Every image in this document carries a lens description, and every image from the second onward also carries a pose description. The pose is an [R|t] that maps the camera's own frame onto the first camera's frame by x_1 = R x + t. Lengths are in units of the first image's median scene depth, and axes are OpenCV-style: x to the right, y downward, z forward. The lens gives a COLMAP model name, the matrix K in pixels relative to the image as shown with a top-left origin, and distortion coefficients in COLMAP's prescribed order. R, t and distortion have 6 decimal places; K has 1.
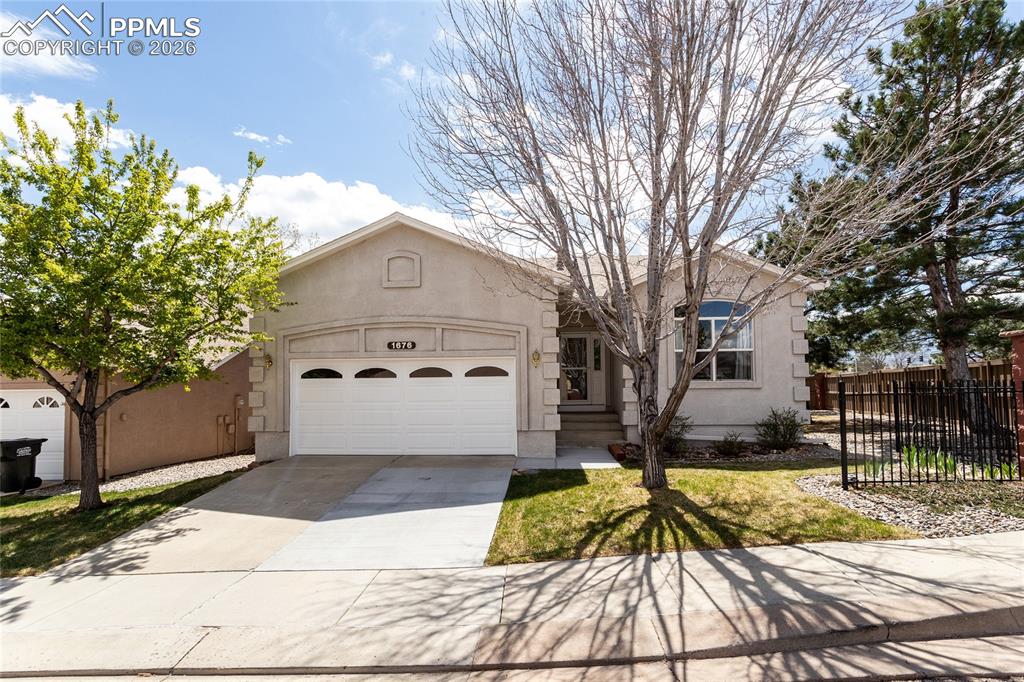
lens RADIAL K [[437.3, 0, 405.4], [0, 437.3, 382.0], [0, 0, 1]] dist [0.004466, -0.000095]
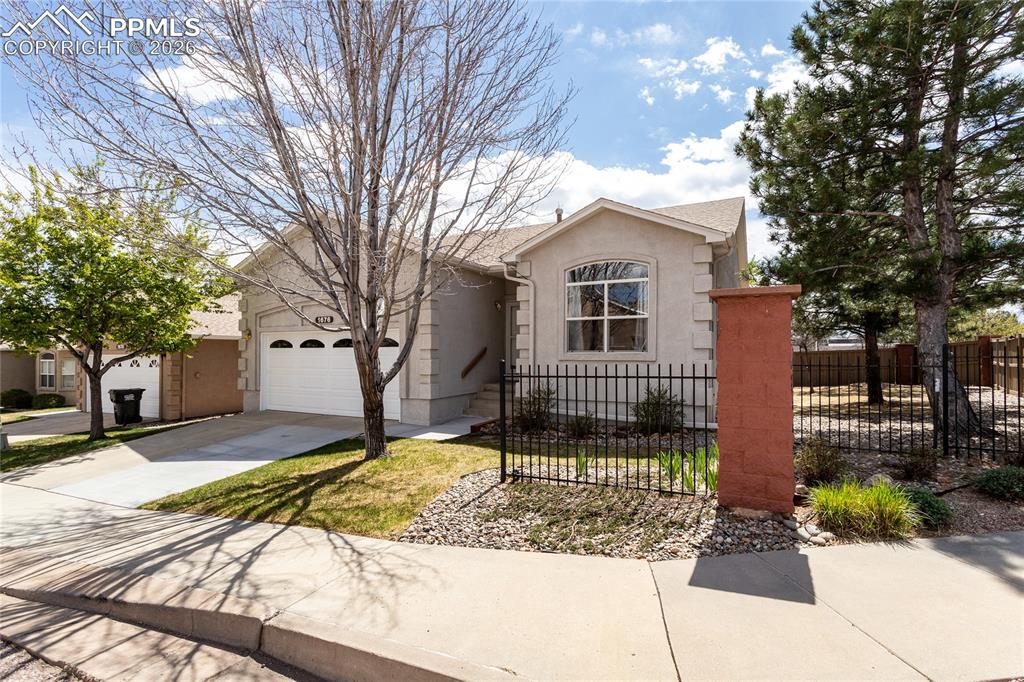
lens RADIAL K [[404.3, 0, 472.9], [0, 404.3, 354.9], [0, 0, 1]] dist [-0.003065, -0.000255]
pose [[0.940857, 0.007223, -0.338728, 0.728146], [0.001713, 0.999659, 0.026075, -0.018415], [0.338801, -0.025113, 0.940523, 0.132502]]
